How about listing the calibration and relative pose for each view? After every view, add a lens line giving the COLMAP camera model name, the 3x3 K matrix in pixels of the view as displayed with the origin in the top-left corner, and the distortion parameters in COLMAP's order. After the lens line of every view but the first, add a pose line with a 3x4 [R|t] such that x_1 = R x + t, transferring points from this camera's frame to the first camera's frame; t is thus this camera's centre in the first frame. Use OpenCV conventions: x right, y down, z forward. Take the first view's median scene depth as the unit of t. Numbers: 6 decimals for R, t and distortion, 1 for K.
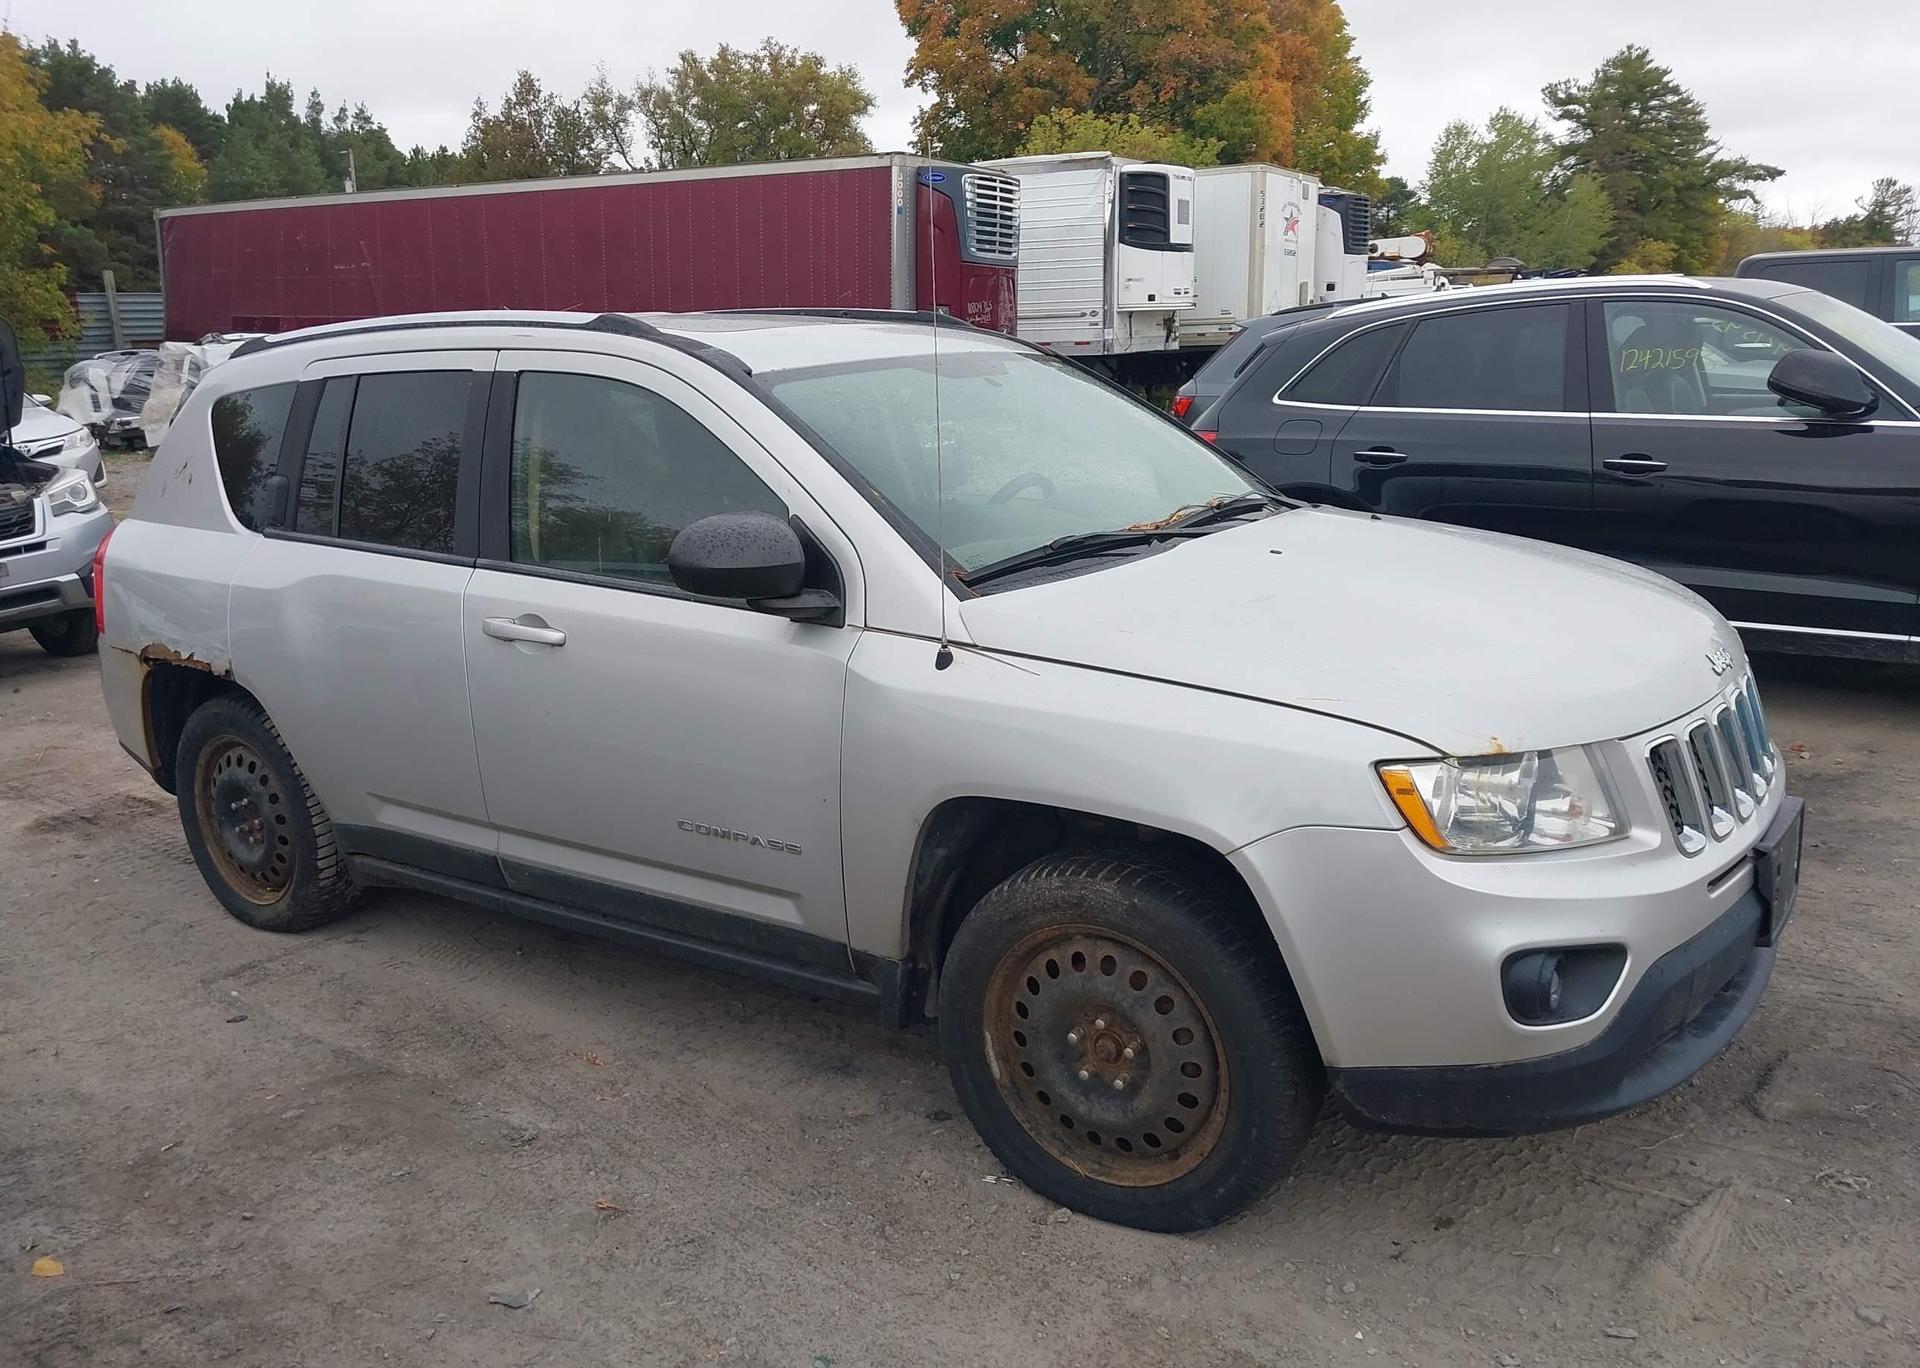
lens RADIAL K [[1535.4, 0, 936.1], [0, 1535.4, 686.6], [0, 0, 1]] dist [0.018371, -0.019257]
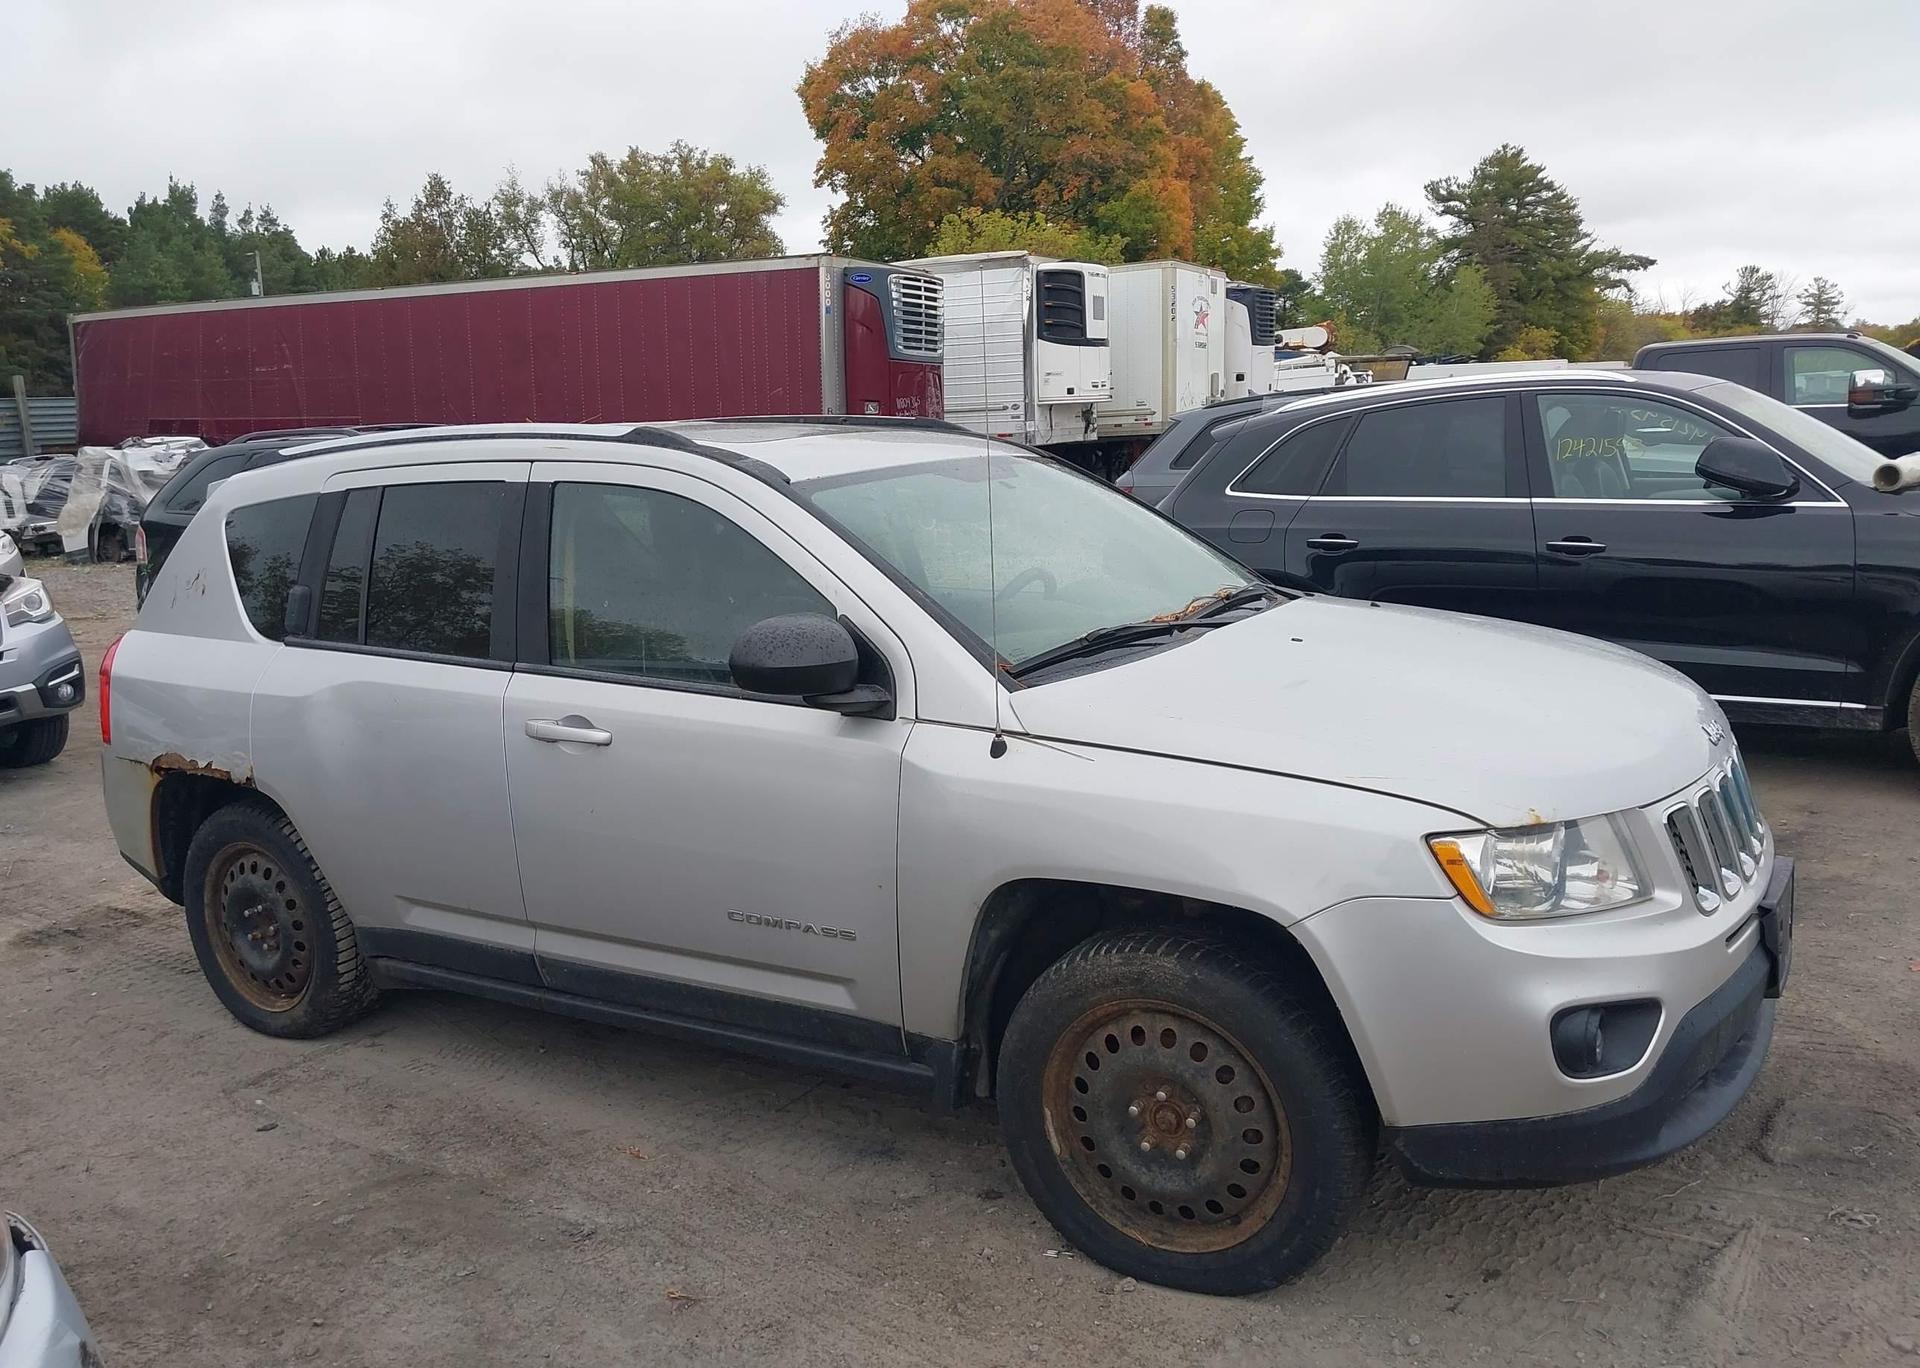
lens RADIAL K [[1536.3, 0, 934.2], [0, 1536.3, 682.0], [0, 0, 1]] dist [0.009876, -0.004935]
pose [[0.998207, -0.023519, 0.055037, -0.072654], [0.026727, 0.997941, -0.058297, -0.002694], [-0.053552, 0.059663, 0.996781, -0.036581]]
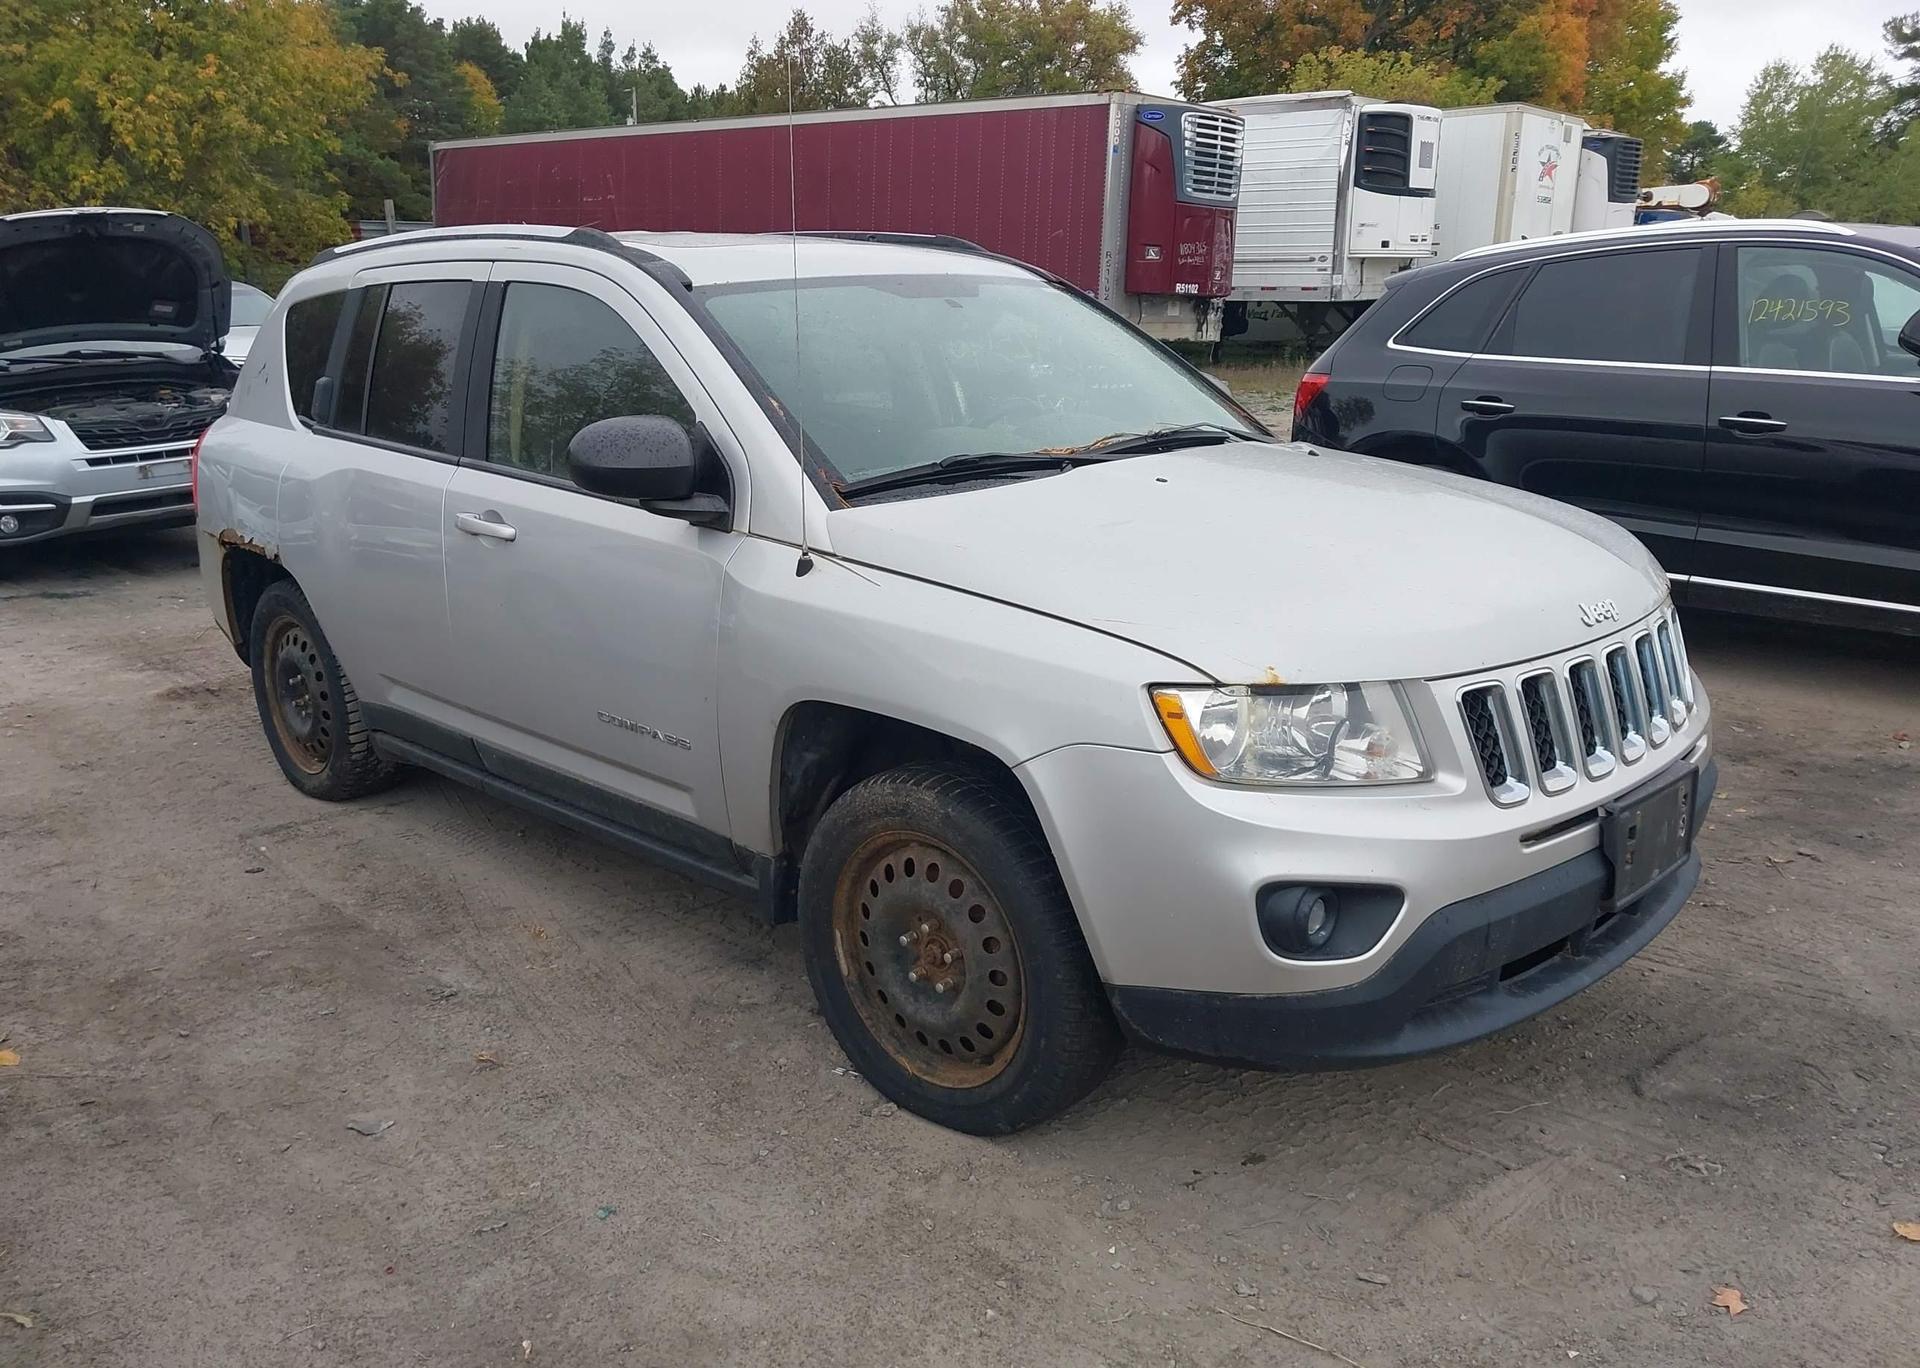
lens RADIAL K [[1535.4, 0, 936.1], [0, 1535.4, 686.6], [0, 0, 1]] dist [0.018371, -0.019257]
pose [[0.985366, 0.065802, -0.157237, 0.196756], [-0.060425, 0.997421, 0.038742, 0.013240], [0.159381, -0.028674, 0.986801, -0.004699]]
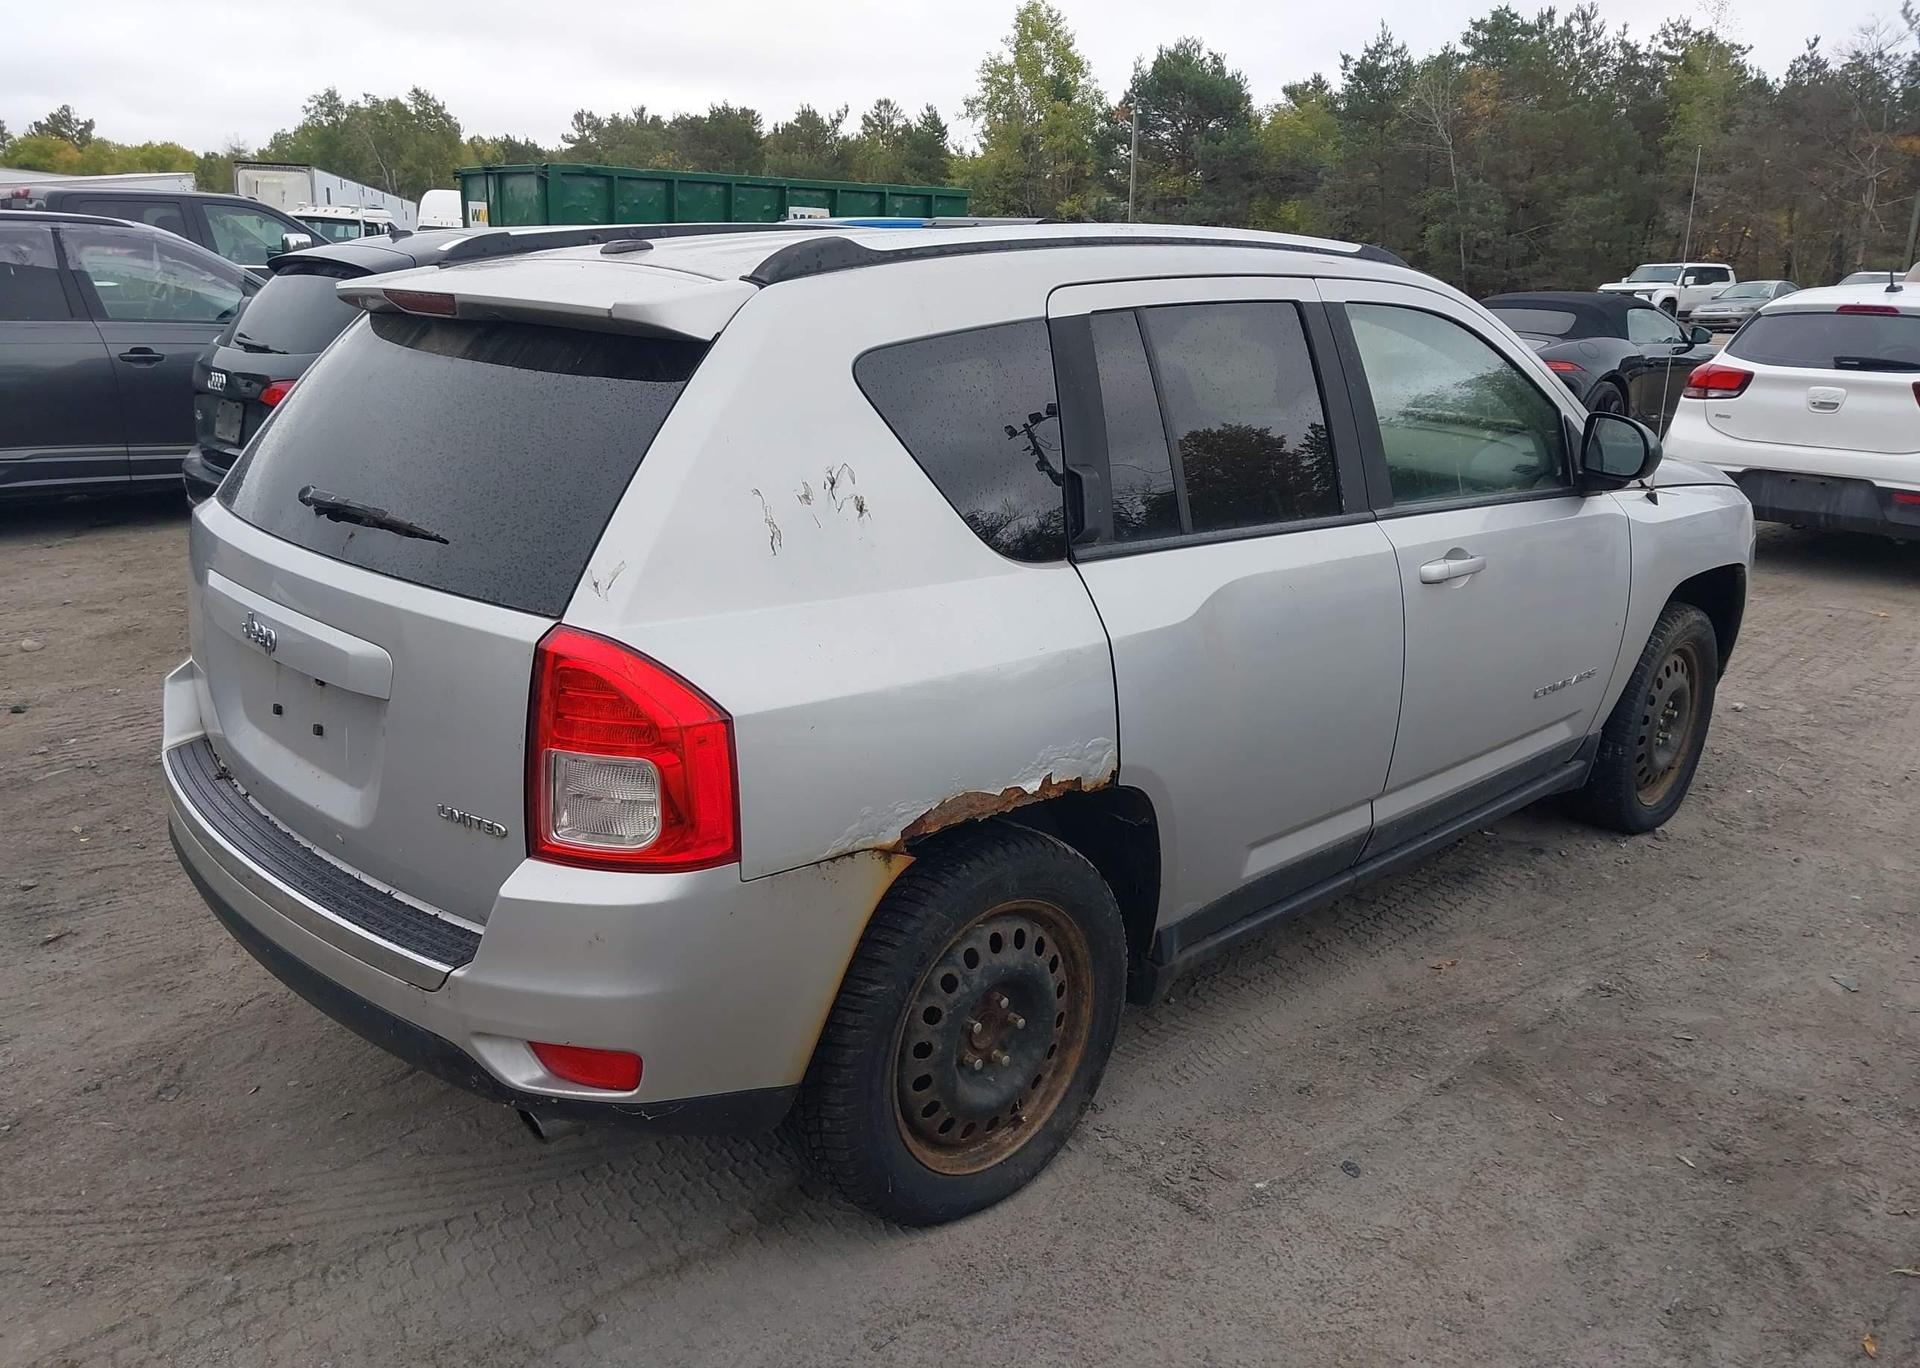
lens RADIAL K [[1506.1, 0, 967.6], [0, 1506.1, 731.0], [0, 0, 1]] dist [0.021562, -0.023955]
pose [[0.182190, -0.252028, 0.950415, -1.175192], [0.207840, 0.954623, 0.213302, -0.191767], [-0.961046, 0.158673, 0.226305, 1.010722]]
